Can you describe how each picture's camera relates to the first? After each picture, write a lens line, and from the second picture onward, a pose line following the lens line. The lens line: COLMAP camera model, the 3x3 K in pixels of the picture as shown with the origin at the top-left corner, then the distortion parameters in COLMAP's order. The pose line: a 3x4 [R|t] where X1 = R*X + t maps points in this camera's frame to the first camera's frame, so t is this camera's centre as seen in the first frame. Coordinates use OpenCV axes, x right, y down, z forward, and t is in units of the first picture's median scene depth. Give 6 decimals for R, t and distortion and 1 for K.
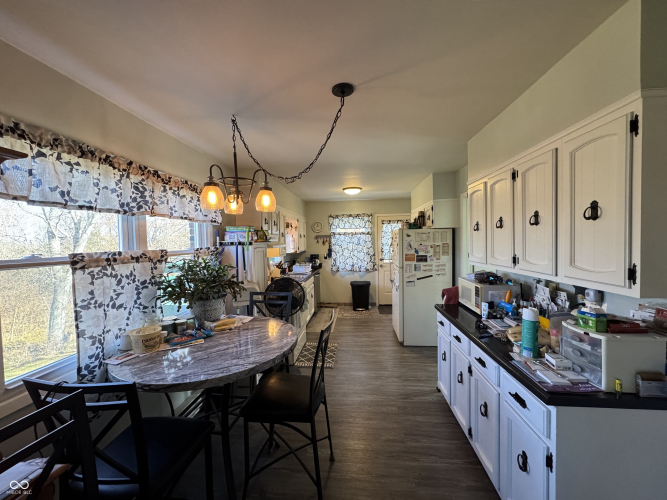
lens RADIAL K [[266.4, 0, 332.4], [0, 266.4, 248.6], [0, 0, 1]] dist [0.000193, 0.000293]
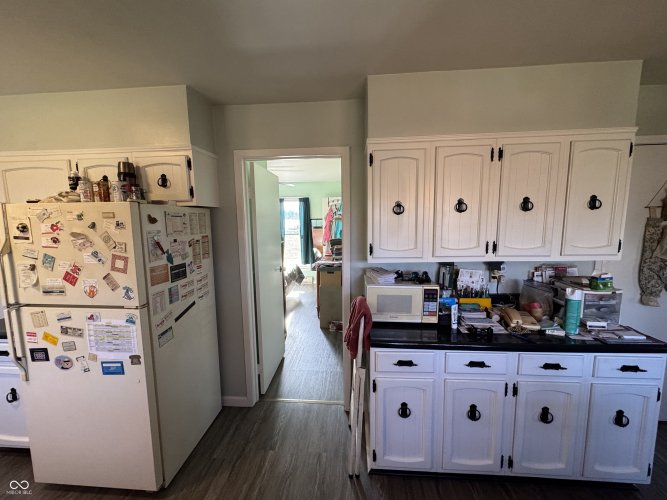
lens RADIAL K [[266.4, 0, 333.9], [0, 266.4, 250.3], [0, 0, 1]] dist [0.000193, 0.000293]
pose [[-0.015969, -0.096389, 0.995216, -0.113906], [0.047948, 0.994124, 0.097053, -0.030389], [-0.998722, 0.049268, -0.011254, 0.743130]]
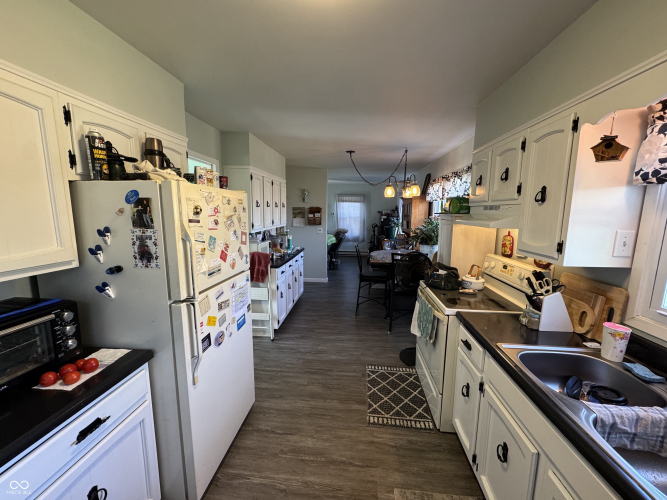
lens RADIAL K [[266.4, 0, 333.9], [0, 266.4, 250.1], [0, 0, 1]] dist [0.000193, 0.000293]
pose [[-0.999872, 0.012619, 0.009836, 0.097580], [0.014162, 0.984083, 0.177144, -0.055935], [-0.007444, 0.177260, -0.984136, 1.584948]]
